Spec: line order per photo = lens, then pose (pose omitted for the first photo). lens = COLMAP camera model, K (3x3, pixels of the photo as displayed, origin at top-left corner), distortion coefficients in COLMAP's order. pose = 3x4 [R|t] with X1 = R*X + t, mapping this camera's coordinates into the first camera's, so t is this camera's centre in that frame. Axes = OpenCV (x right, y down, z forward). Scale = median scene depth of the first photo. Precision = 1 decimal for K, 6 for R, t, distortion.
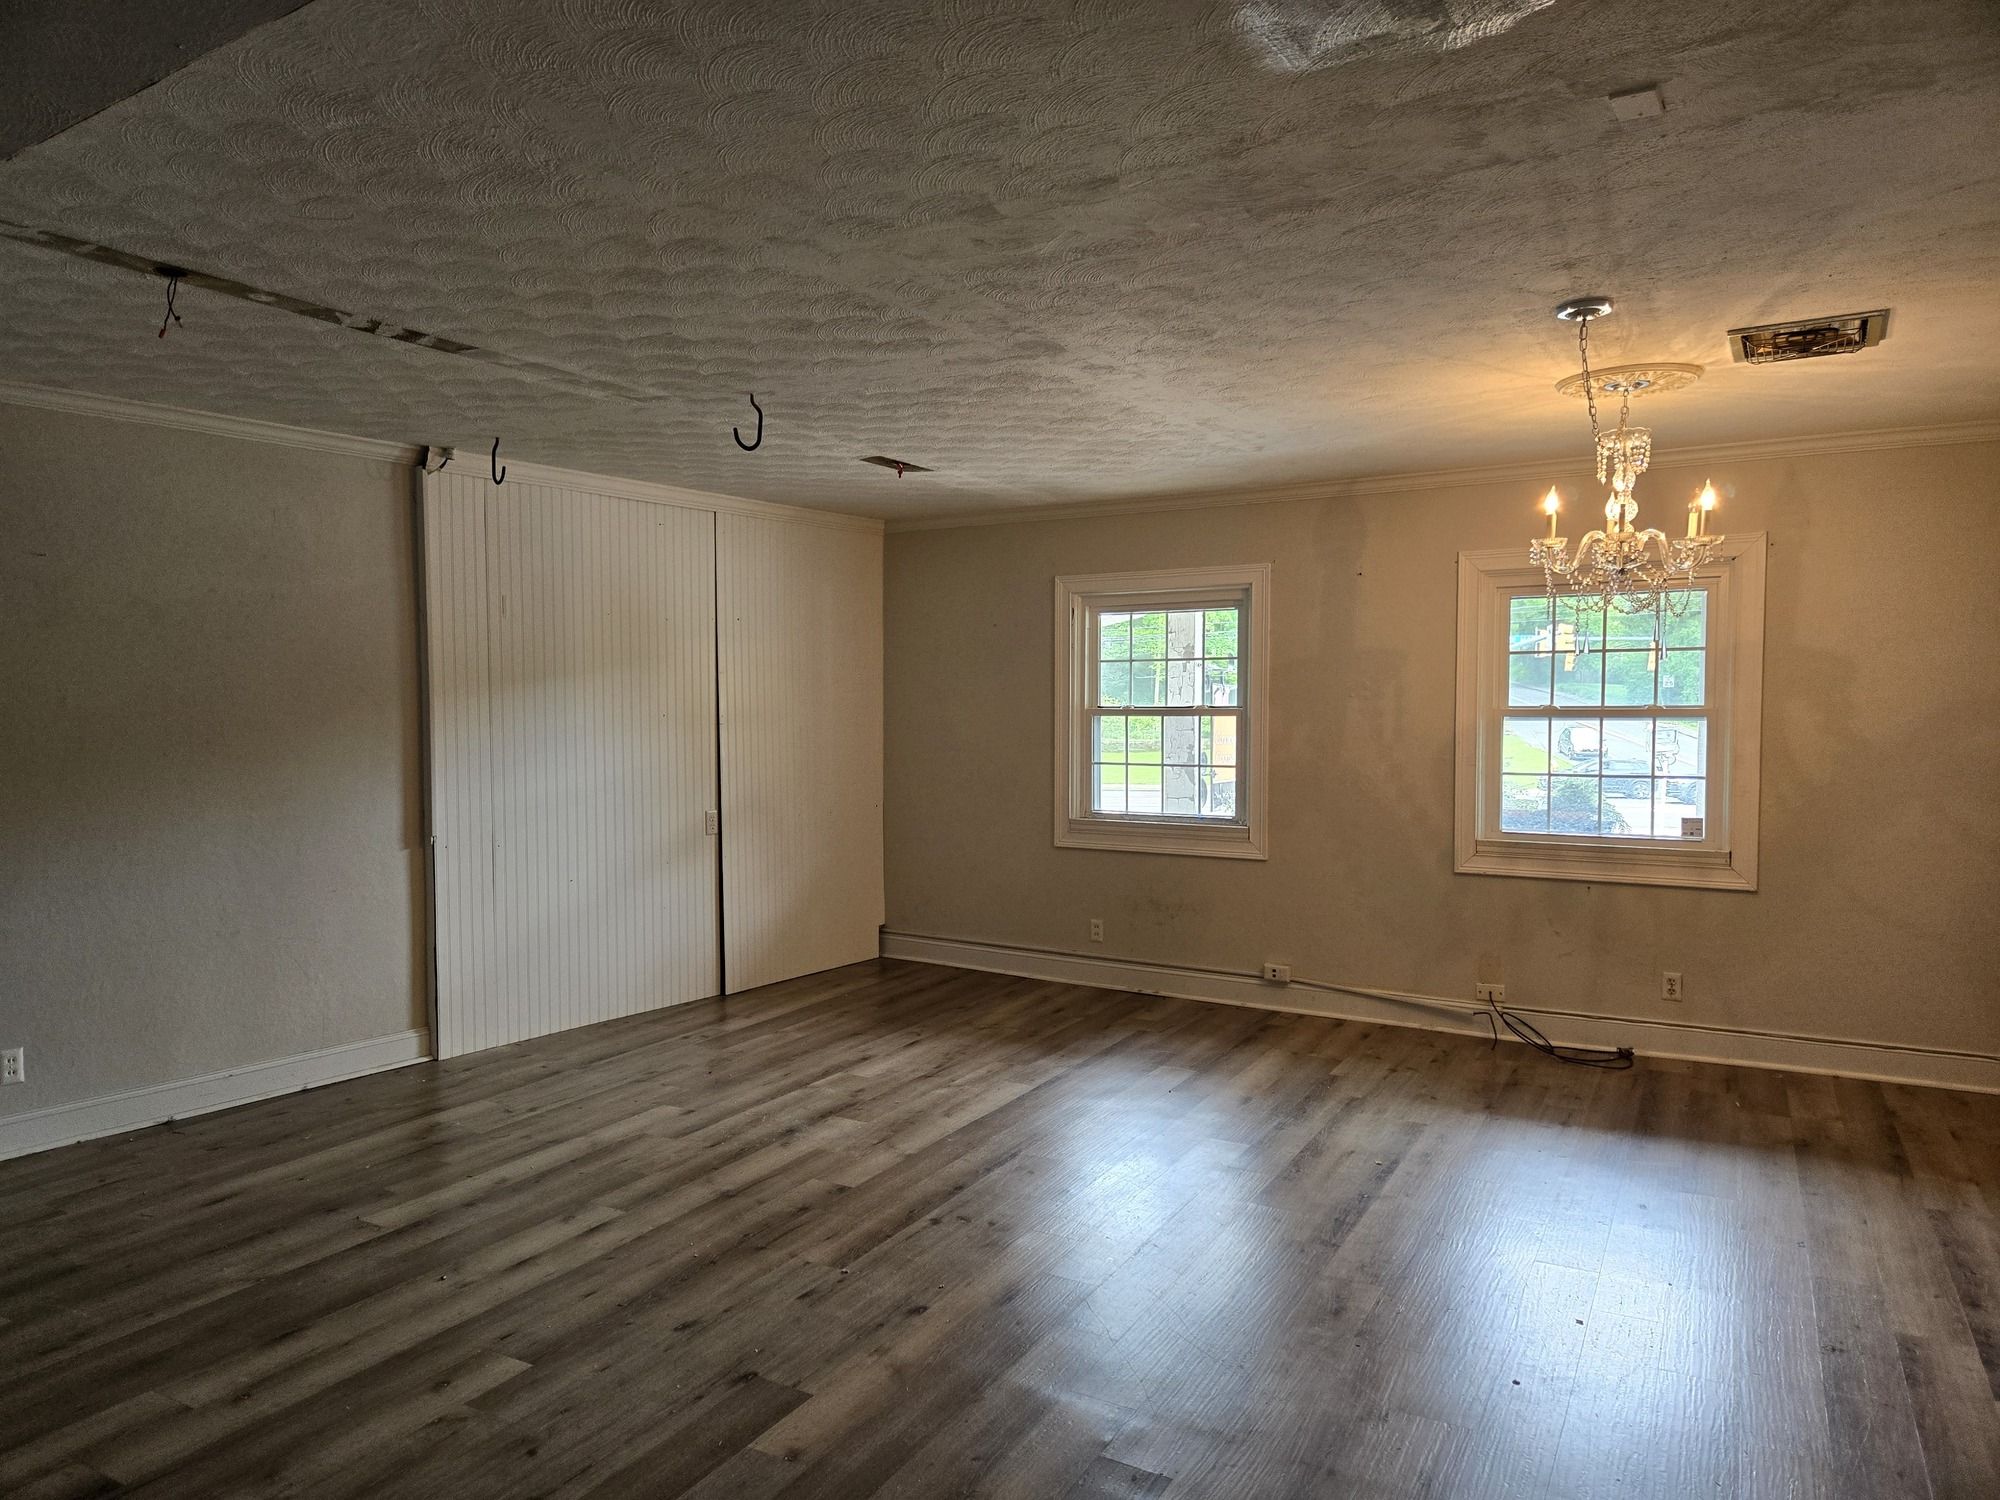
lens RADIAL K [[1321.8, 0, 984.2], [0, 1321.8, 743.3], [0, 0, 1]] dist [0.062837, -0.015202]
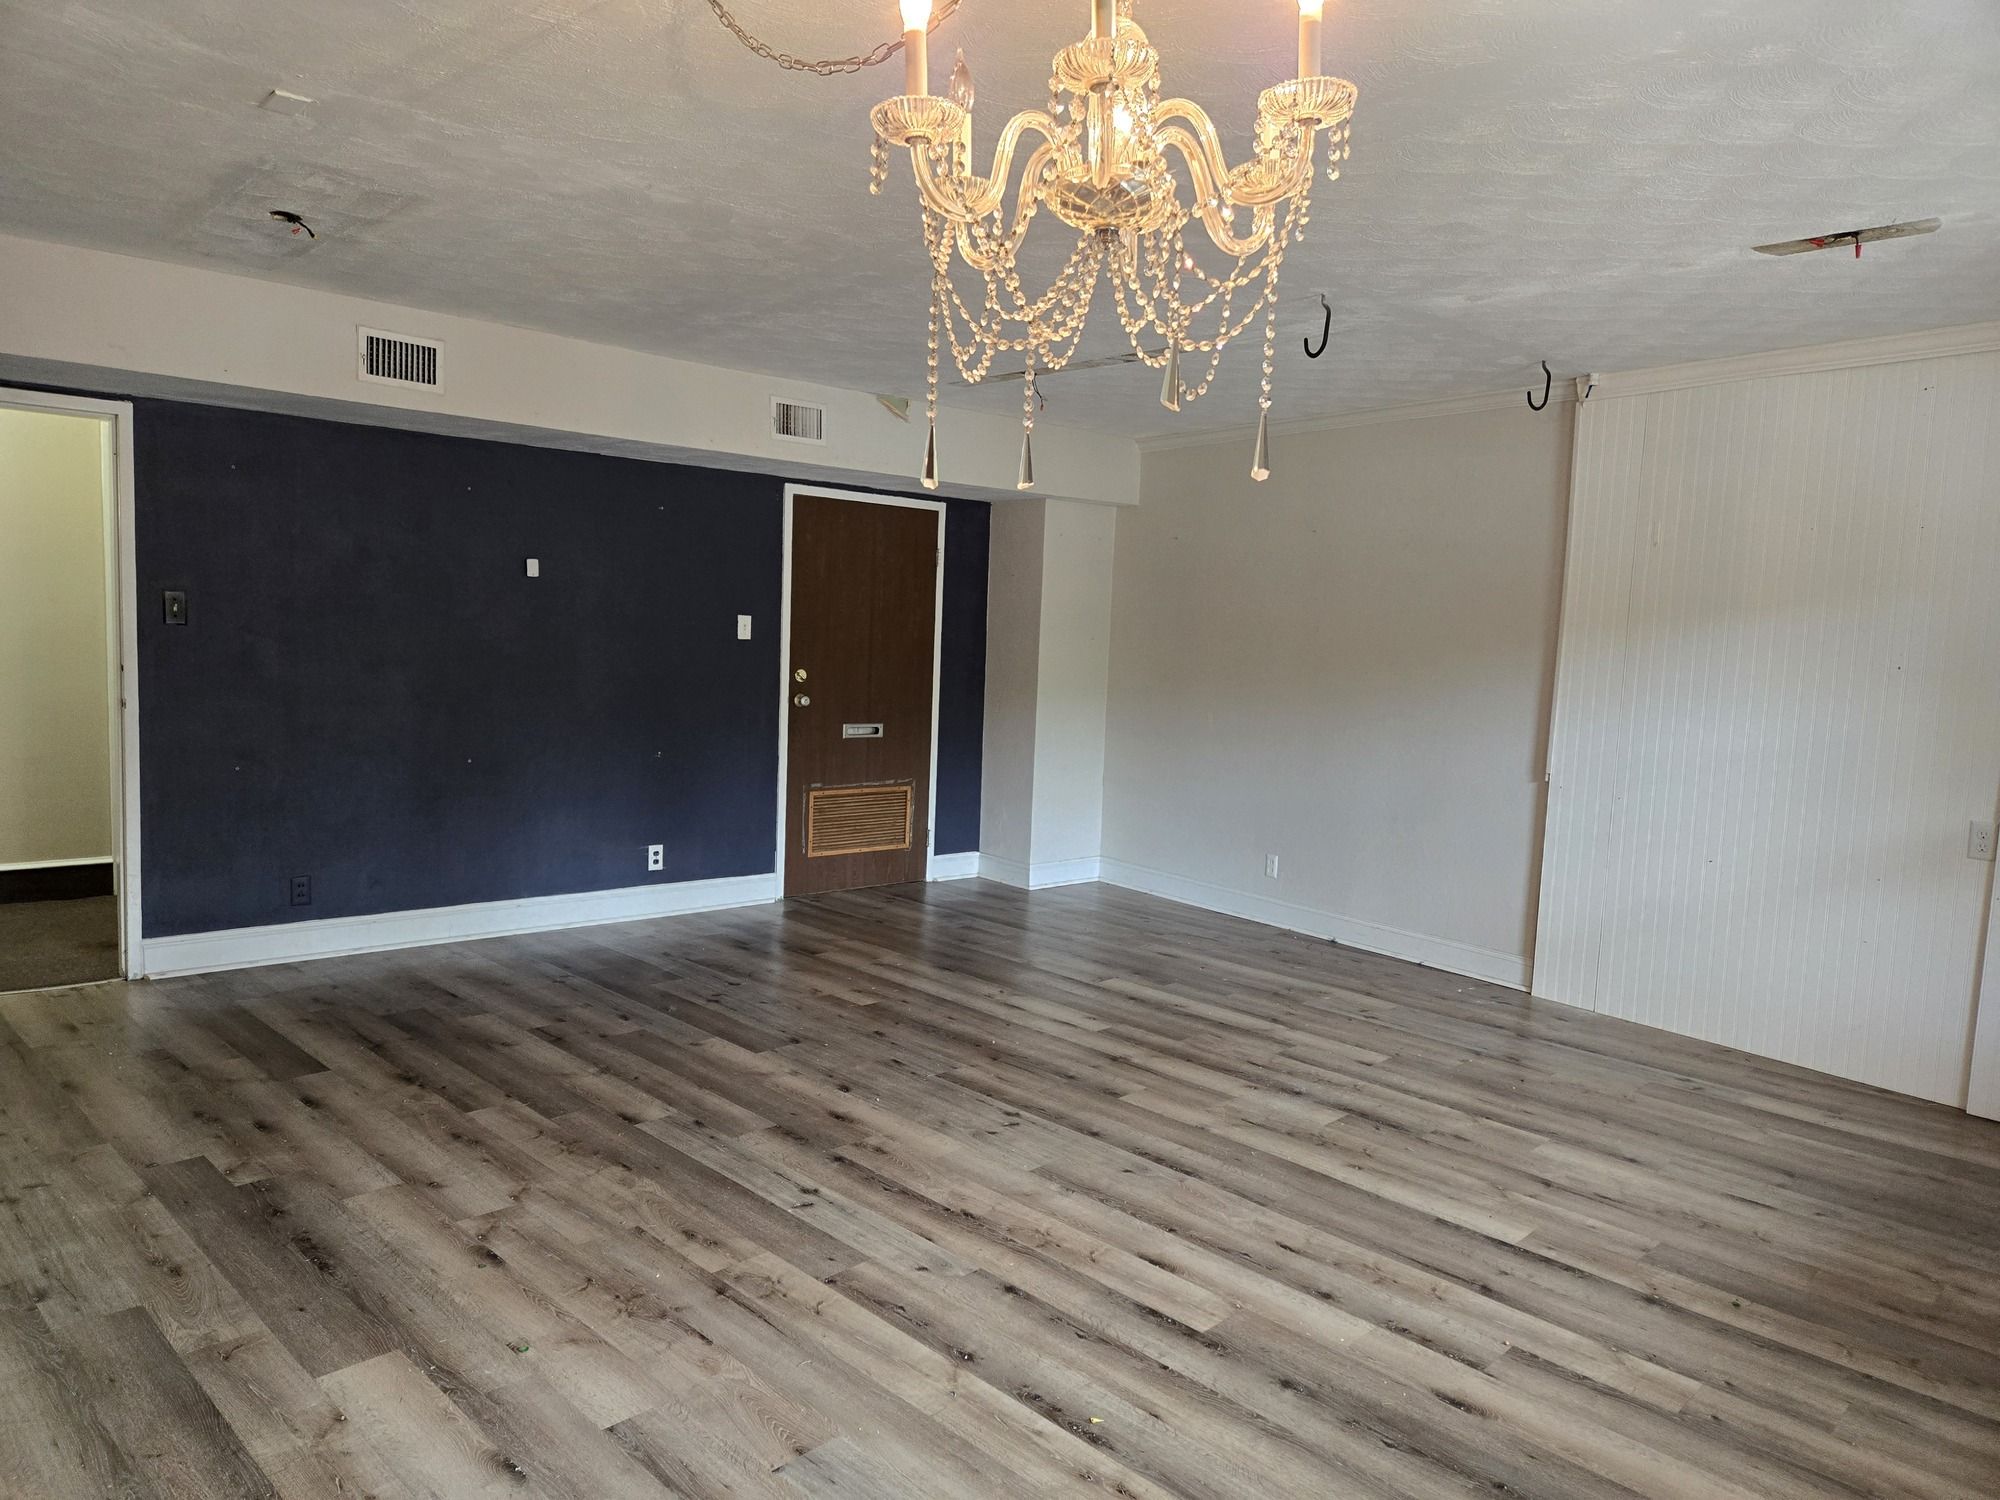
lens RADIAL K [[1321.8, 0, 991.0], [0, 1321.8, 757.0], [0, 0, 1]] dist [0.062837, -0.015202]
pose [[-0.262696, 0.083373, -0.961270, 0.729761], [-0.069588, 0.992028, 0.105057, -0.021916], [0.962366, 0.094491, -0.254800, 0.941609]]
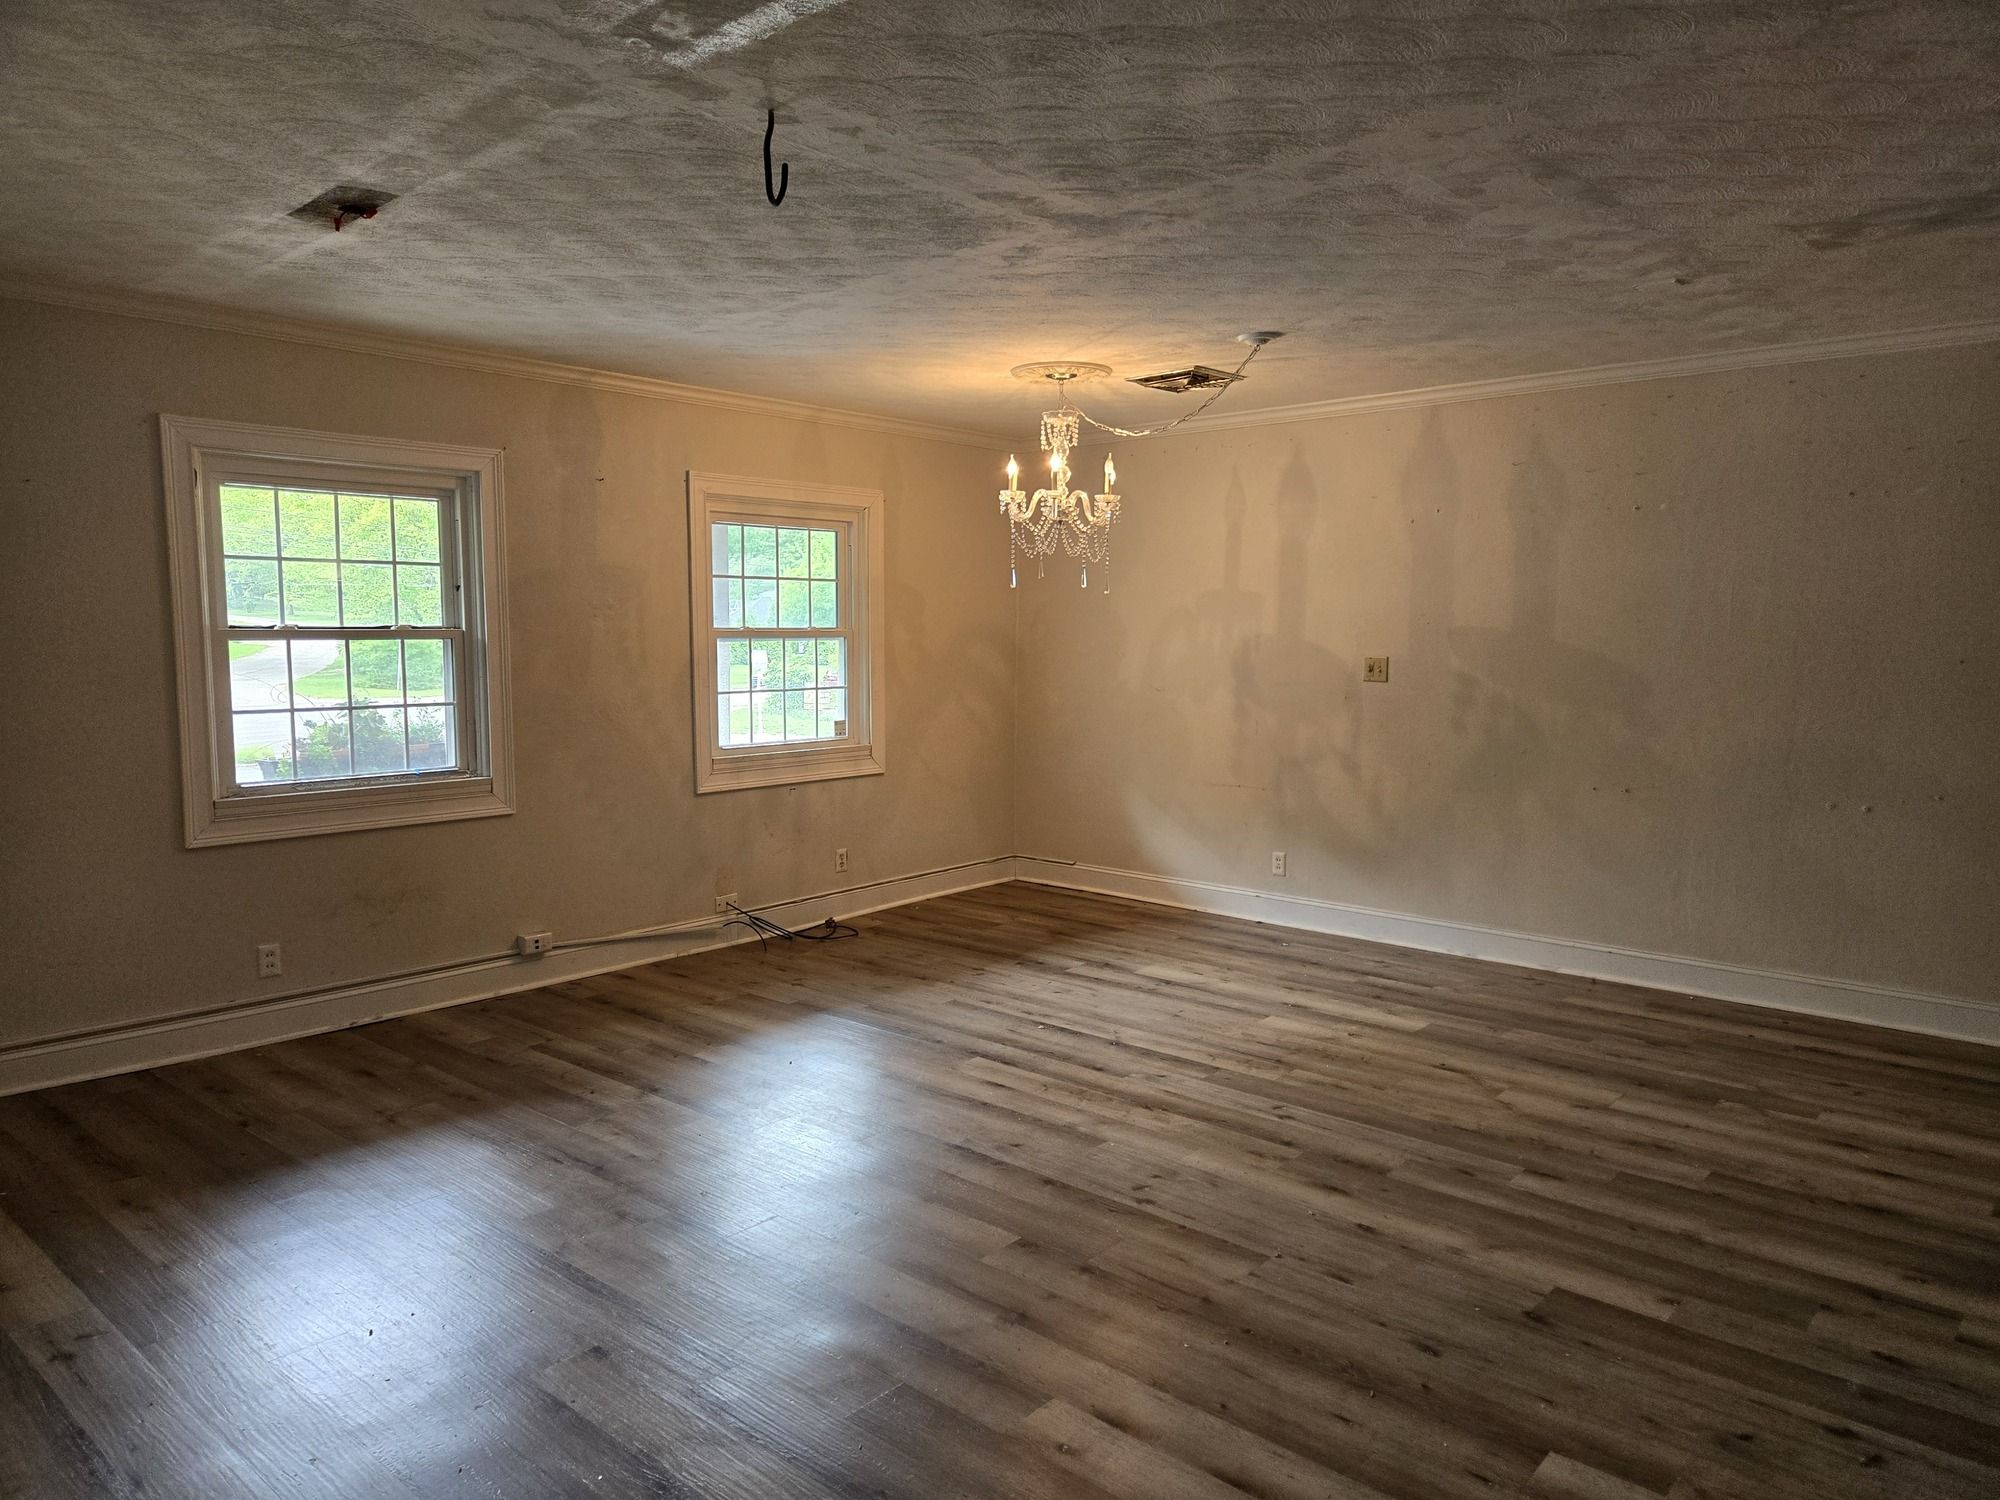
lens RADIAL K [[1321.8, 0, 995.9], [0, 1321.8, 753.4], [0, 0, 1]] dist [0.062837, -0.015202]
pose [[0.208254, -0.093212, 0.973623, -0.697697], [0.027624, 0.995612, 0.089409, -0.020234], [-0.977685, 0.008276, 0.209915, 0.697876]]
